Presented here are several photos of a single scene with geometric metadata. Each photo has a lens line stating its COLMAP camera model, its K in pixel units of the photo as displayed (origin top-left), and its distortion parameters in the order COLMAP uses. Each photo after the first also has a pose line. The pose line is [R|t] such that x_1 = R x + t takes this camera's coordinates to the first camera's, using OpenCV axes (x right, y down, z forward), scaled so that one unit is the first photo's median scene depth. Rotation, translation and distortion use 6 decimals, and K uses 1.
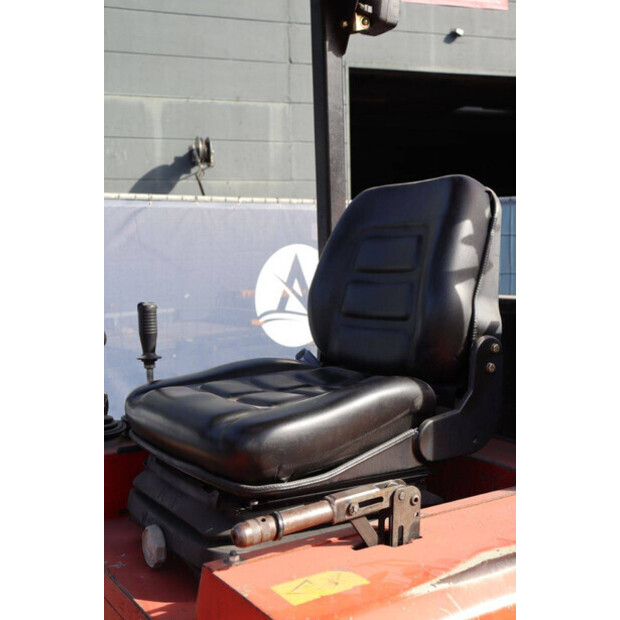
lens RADIAL K [[767.9, 0, 300.6], [0, 767.9, 310.1], [0, 0, 1]] dist [0.013084, 0.000000]
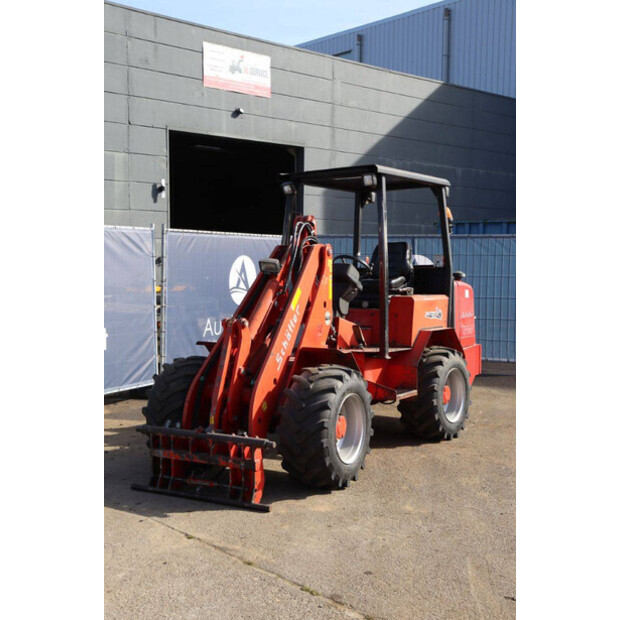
lens RADIAL K [[814.0, 0, 310.3], [0, 814.0, 308.1], [0, 0, 1]] dist [0.002613, 0.000000]
pose [[0.915057, -0.000812, 0.403323, -0.319216], [0.013171, 0.999525, -0.027870, 0.052390], [-0.403109, 0.030815, 0.914633, -0.467015]]
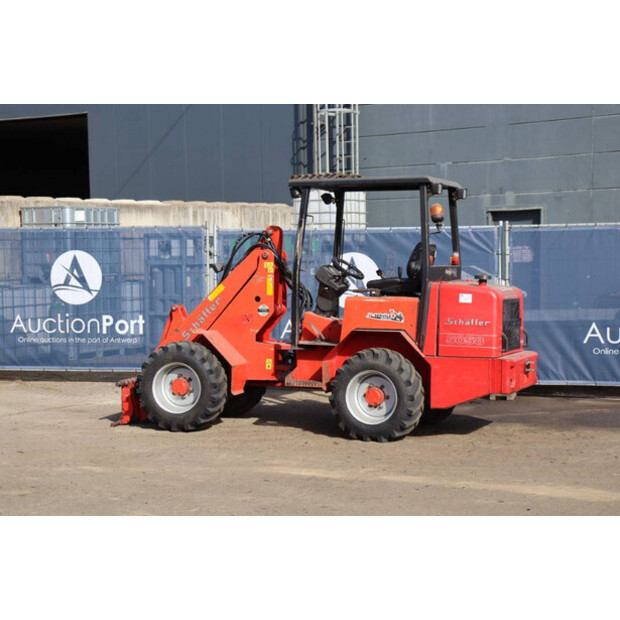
lens RADIAL K [[1237.1, 0, 311.9], [0, 1237.1, 312.8], [0, 0, 1]] dist [0.355675, 0.000000]
pose [[0.579730, 0.054069, -0.813013, 0.784622], [-0.069806, 0.997423, 0.016557, 0.025803], [0.811813, 0.047154, 0.582010, -0.529722]]
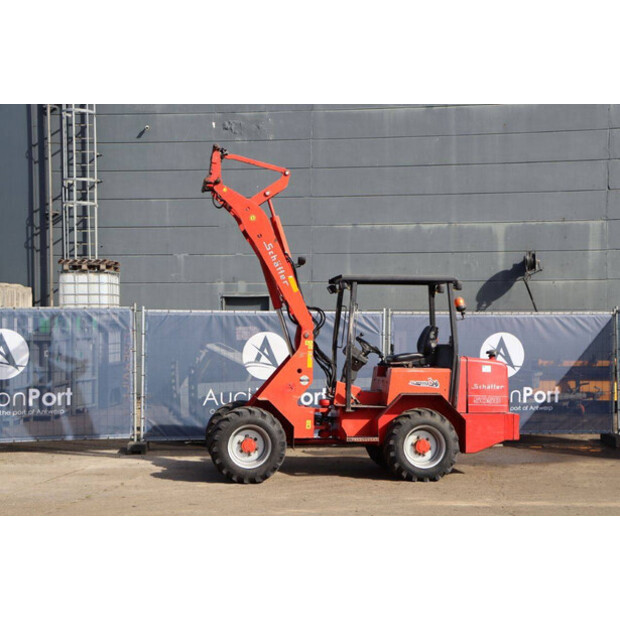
lens RADIAL K [[1128.3, 0, 311.5], [0, 1128.3, 327.4], [0, 0, 1]] dist [0.218455, 0.000000]
pose [[0.892079, 0.019273, -0.451468, 0.439750], [-0.053898, 0.996496, -0.063961, 0.063382], [0.448653, 0.081392, 0.889992, -0.974295]]
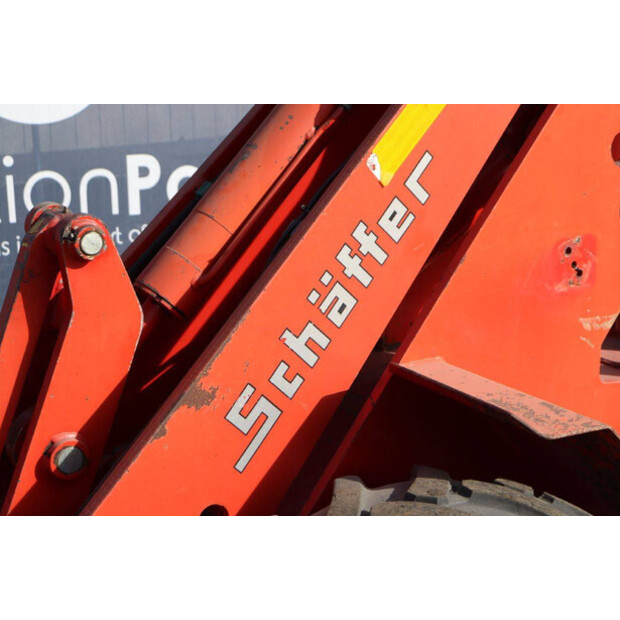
lens RADIAL K [[1341.4, 0, 314.6], [0, 1341.4, 307.0], [0, 0, 1]] dist [0.326103, 0.000000]
pose [[0.993318, 0.046330, -0.105703, -0.109024], [-0.029281, 0.987087, 0.157483, 0.027371], [0.111634, -0.153336, 0.981848, -0.171521]]
